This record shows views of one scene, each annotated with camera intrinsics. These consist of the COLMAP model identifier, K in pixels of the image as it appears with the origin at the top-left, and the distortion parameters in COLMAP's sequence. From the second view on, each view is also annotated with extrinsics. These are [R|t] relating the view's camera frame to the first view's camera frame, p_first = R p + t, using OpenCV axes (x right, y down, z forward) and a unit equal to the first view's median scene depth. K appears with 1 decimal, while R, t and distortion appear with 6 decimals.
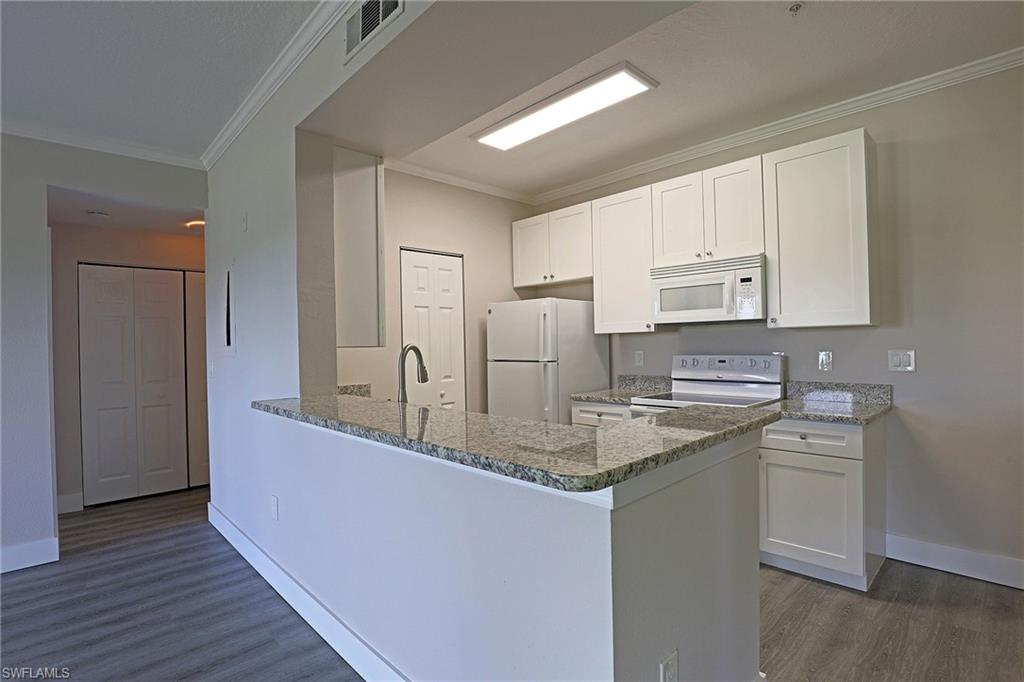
lens RADIAL K [[494.7, 0, 511.9], [0, 494.7, 344.6], [0, 0, 1]] dist [-0.026936, 0.000861]
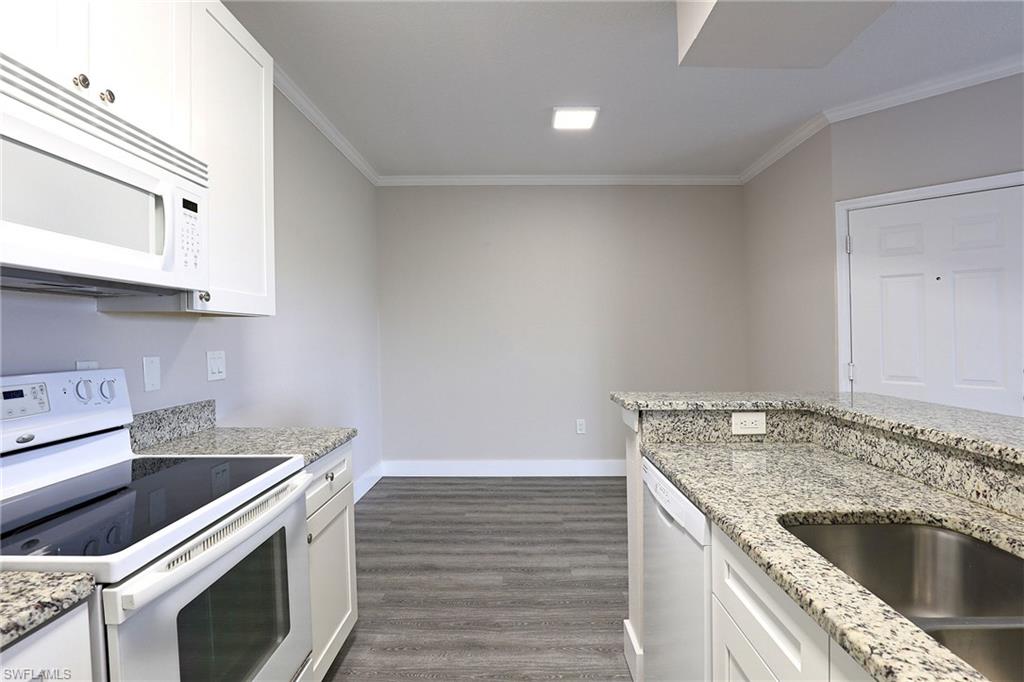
lens RADIAL K [[496.8, 0, 549.2], [0, 496.8, 344.0], [0, 0, 1]] dist [-0.047783, 0.000208]
pose [[-0.711443, -0.000675, 0.702744, -0.086789], [0.004598, 0.999974, 0.005615, -0.001904], [-0.702729, 0.007226, -0.711421, 1.093641]]
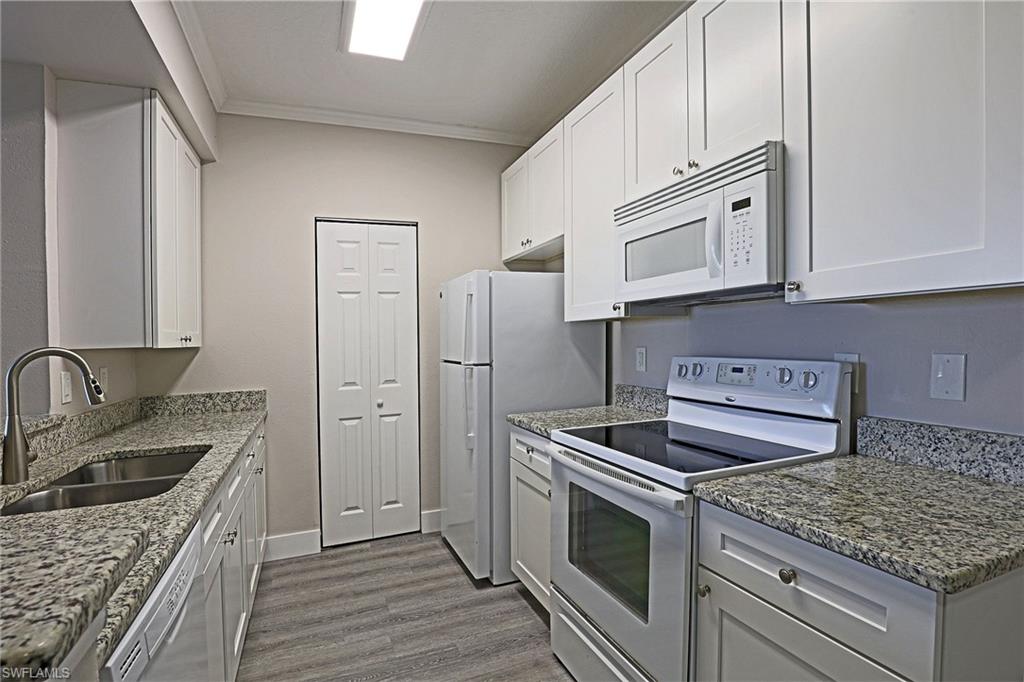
lens RADIAL K [[480.1, 0, 534.2], [0, 480.1, 324.7], [0, 0, 1]] dist [-0.027412, 0.000053]
pose [[0.936388, -0.017469, -0.350532, 0.455500], [0.011382, 0.999747, -0.019419, -0.007765], [0.350782, 0.014194, 0.936349, 0.497000]]
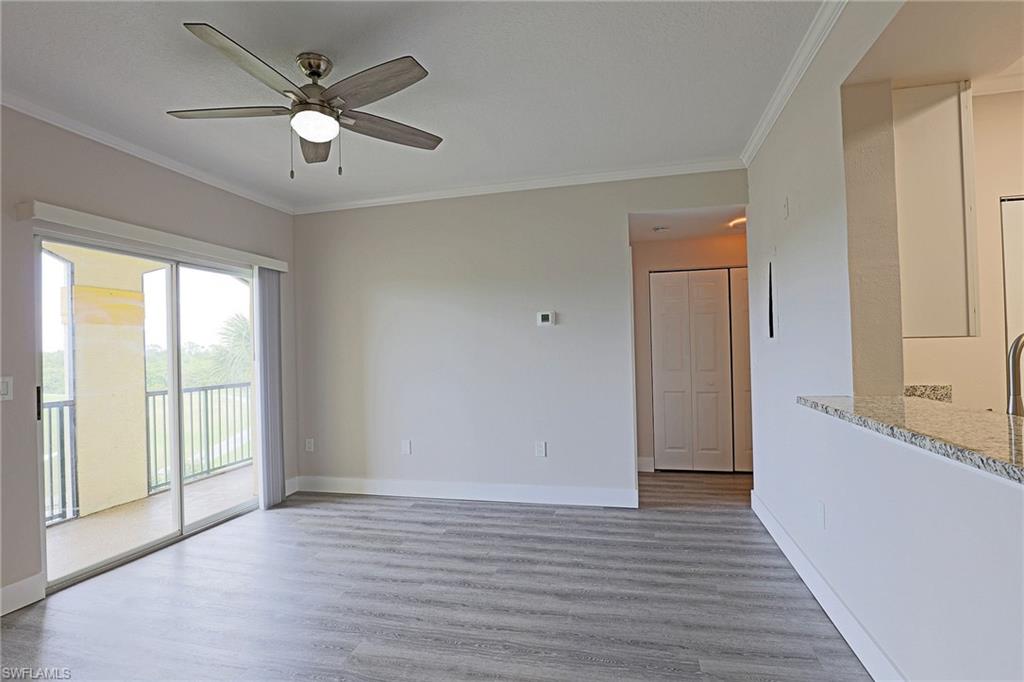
lens RADIAL K [[494.7, 0, 511.9], [0, 494.7, 344.6], [0, 0, 1]] dist [-0.026936, 0.000861]
pose [[0.533827, -0.000699, -0.845593, -0.019242], [0.012658, 0.999894, 0.007164, 0.002692], [0.845499, -0.014528, 0.533780, 0.029011]]
